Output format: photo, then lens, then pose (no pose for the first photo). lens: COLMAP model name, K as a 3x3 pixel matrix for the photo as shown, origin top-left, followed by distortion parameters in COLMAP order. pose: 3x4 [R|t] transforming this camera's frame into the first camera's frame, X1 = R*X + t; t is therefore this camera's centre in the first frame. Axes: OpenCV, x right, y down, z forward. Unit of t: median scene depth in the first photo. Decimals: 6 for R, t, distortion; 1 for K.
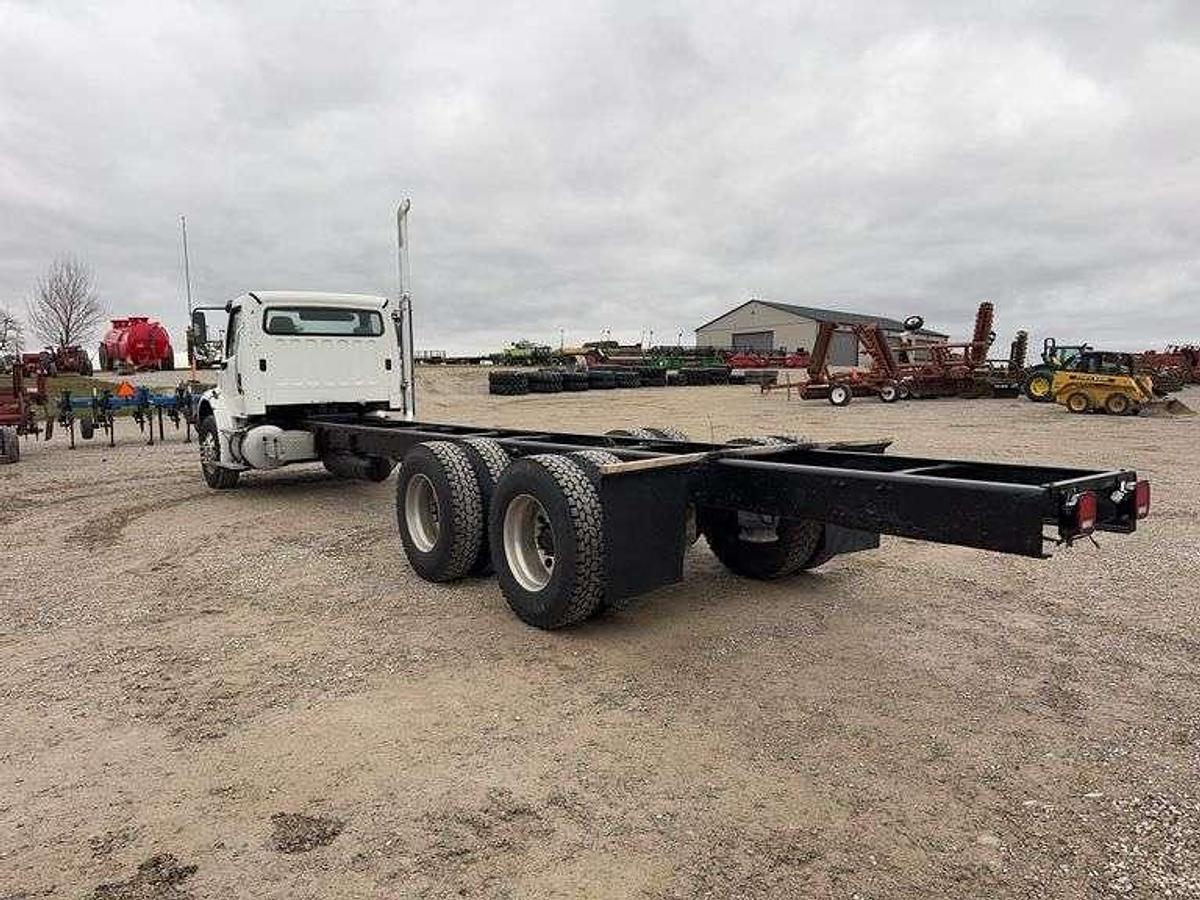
lens RADIAL K [[867.3, 0, 605.0], [0, 867.3, 463.9], [0, 0, 1]] dist [0.052331, -0.047972]
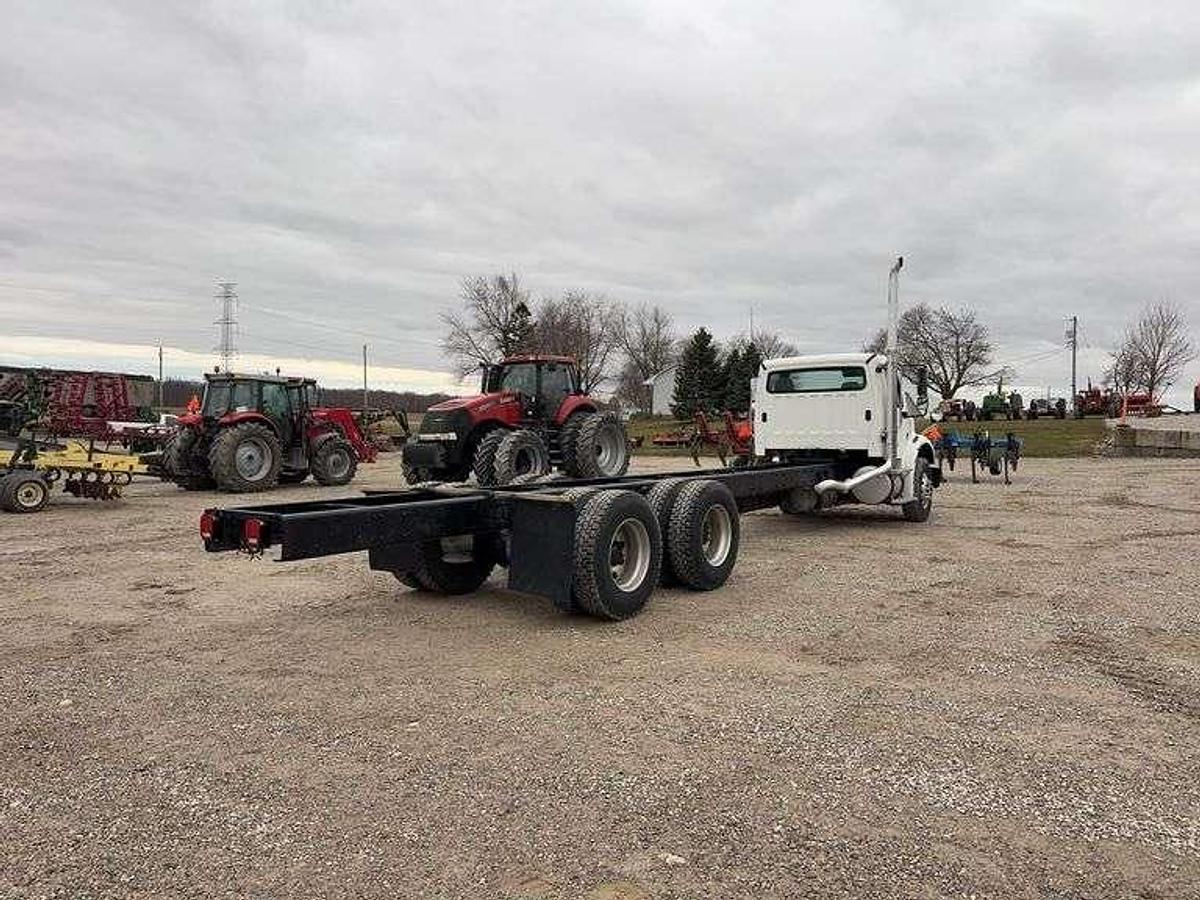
lens RADIAL K [[867.3, 0, 585.5], [0, 867.3, 436.7], [0, 0, 1]] dist [0.052331, -0.047972]
pose [[0.257998, 0.022172, -0.965891, 0.332615], [-0.097944, 0.995186, -0.003317, -0.023811], [0.961168, 0.095459, 0.258927, 0.183639]]
